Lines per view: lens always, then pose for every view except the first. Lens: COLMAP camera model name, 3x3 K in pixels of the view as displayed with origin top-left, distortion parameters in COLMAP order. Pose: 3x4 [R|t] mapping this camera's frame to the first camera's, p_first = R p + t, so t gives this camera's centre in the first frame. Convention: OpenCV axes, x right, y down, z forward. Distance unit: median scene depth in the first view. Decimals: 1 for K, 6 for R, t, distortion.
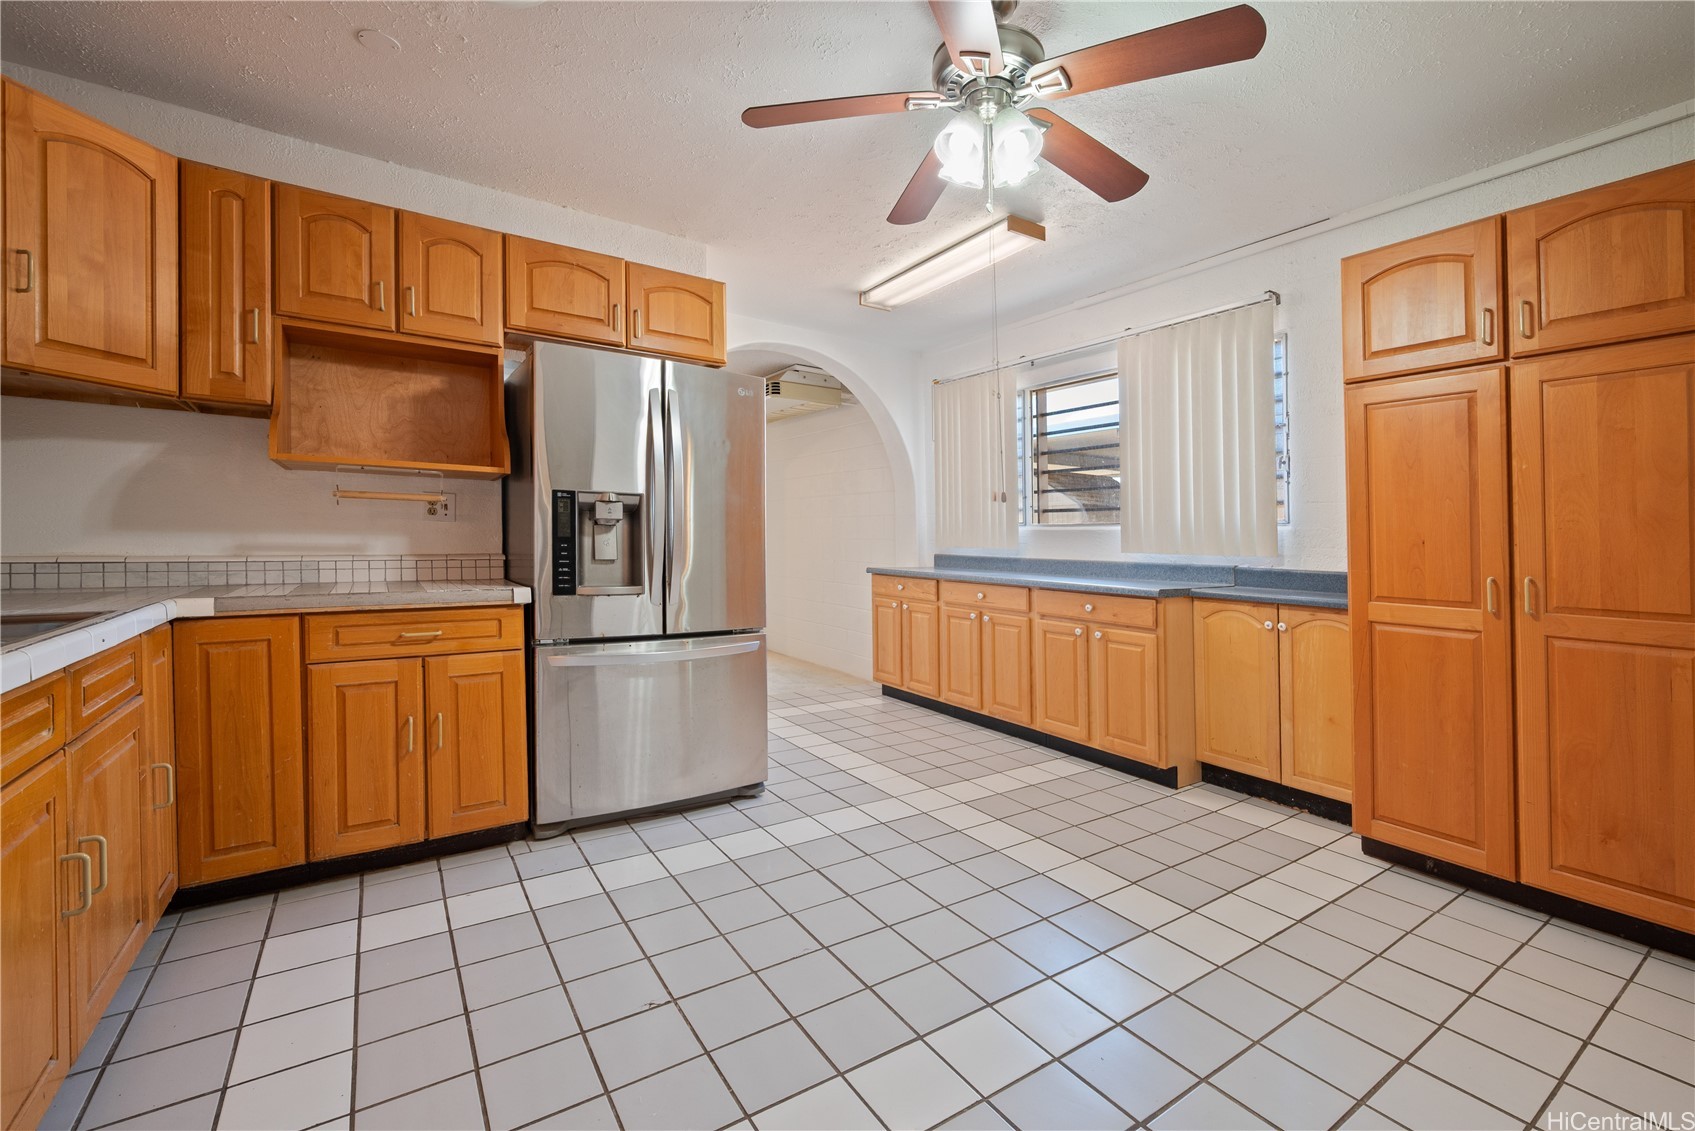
lens RADIAL K [[714.2, 0, 849.4], [0, 714.2, 555.4], [0, 0, 1]] dist [-0.001815, 0.000113]
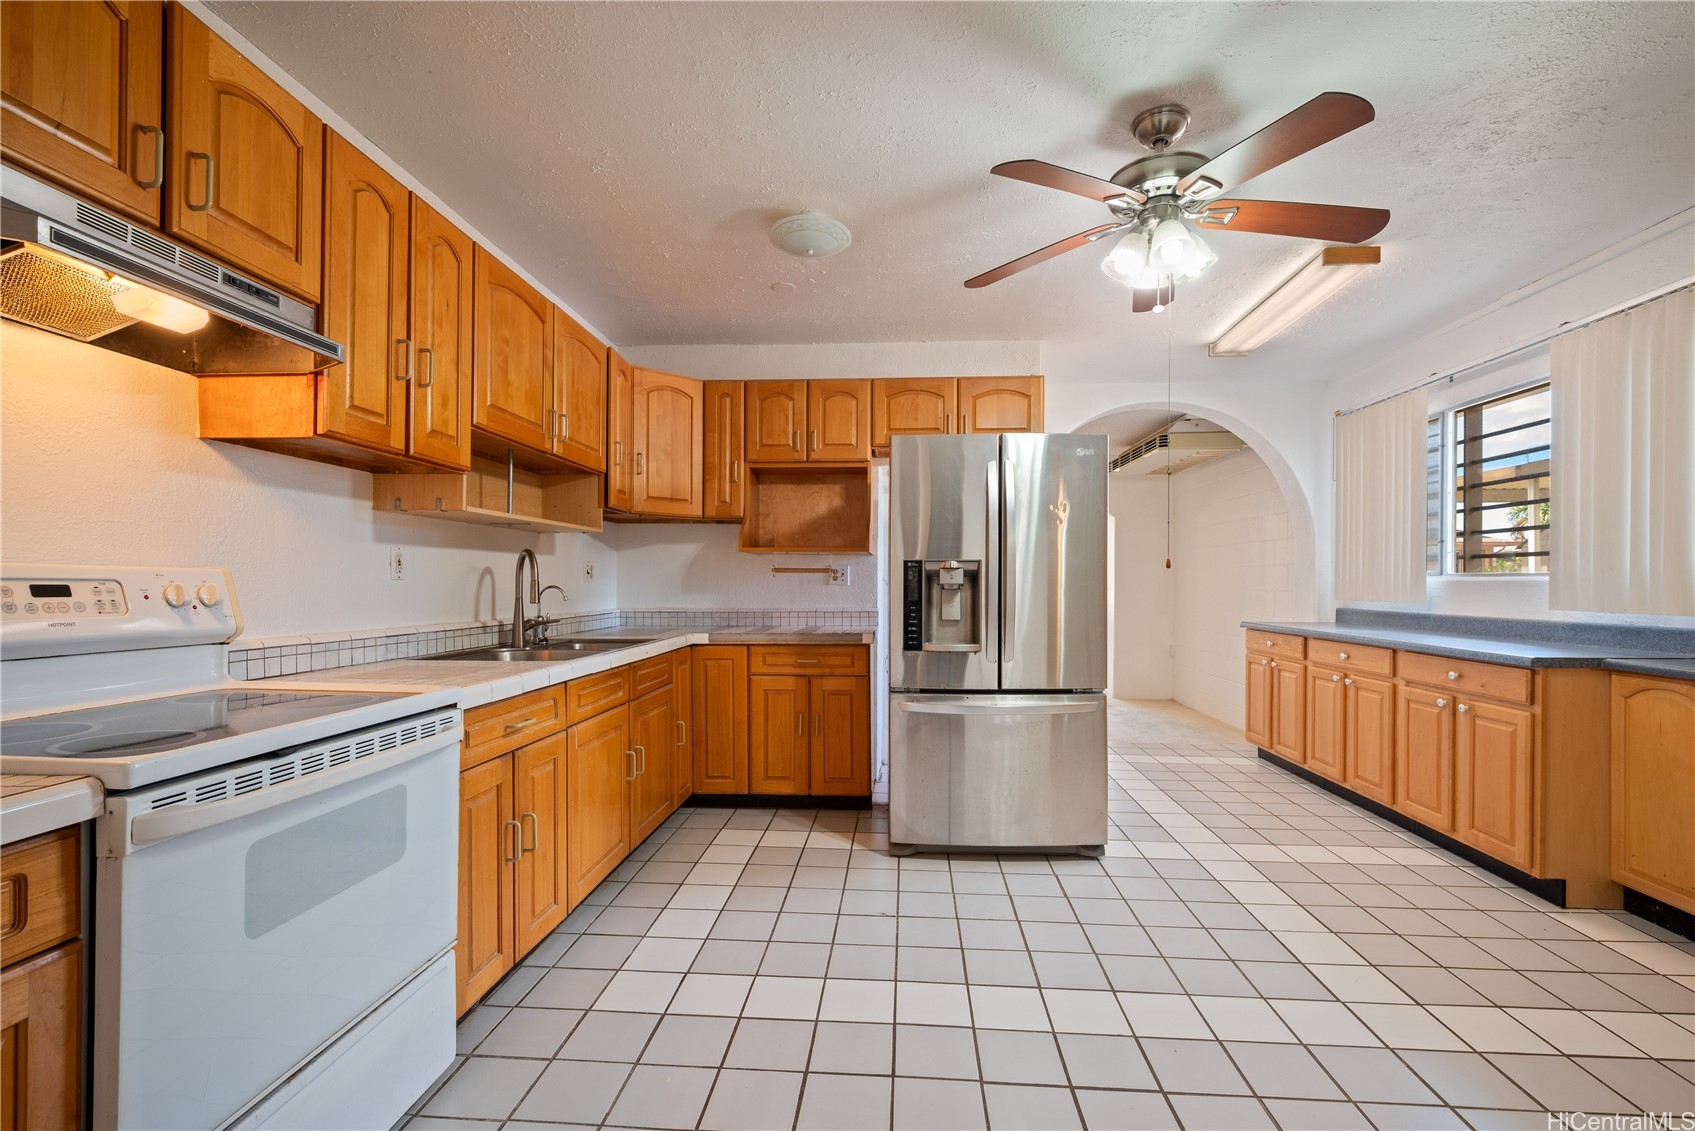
lens RADIAL K [[720.4, 0, 851.3], [0, 720.4, 604.1], [0, 0, 1]] dist [0.000734, 0.000113]
pose [[0.788254, 0.004221, -0.615336, 0.314873], [-0.002701, 0.999991, 0.003400, -0.013025], [0.615344, -0.001018, 0.788258, -0.122891]]
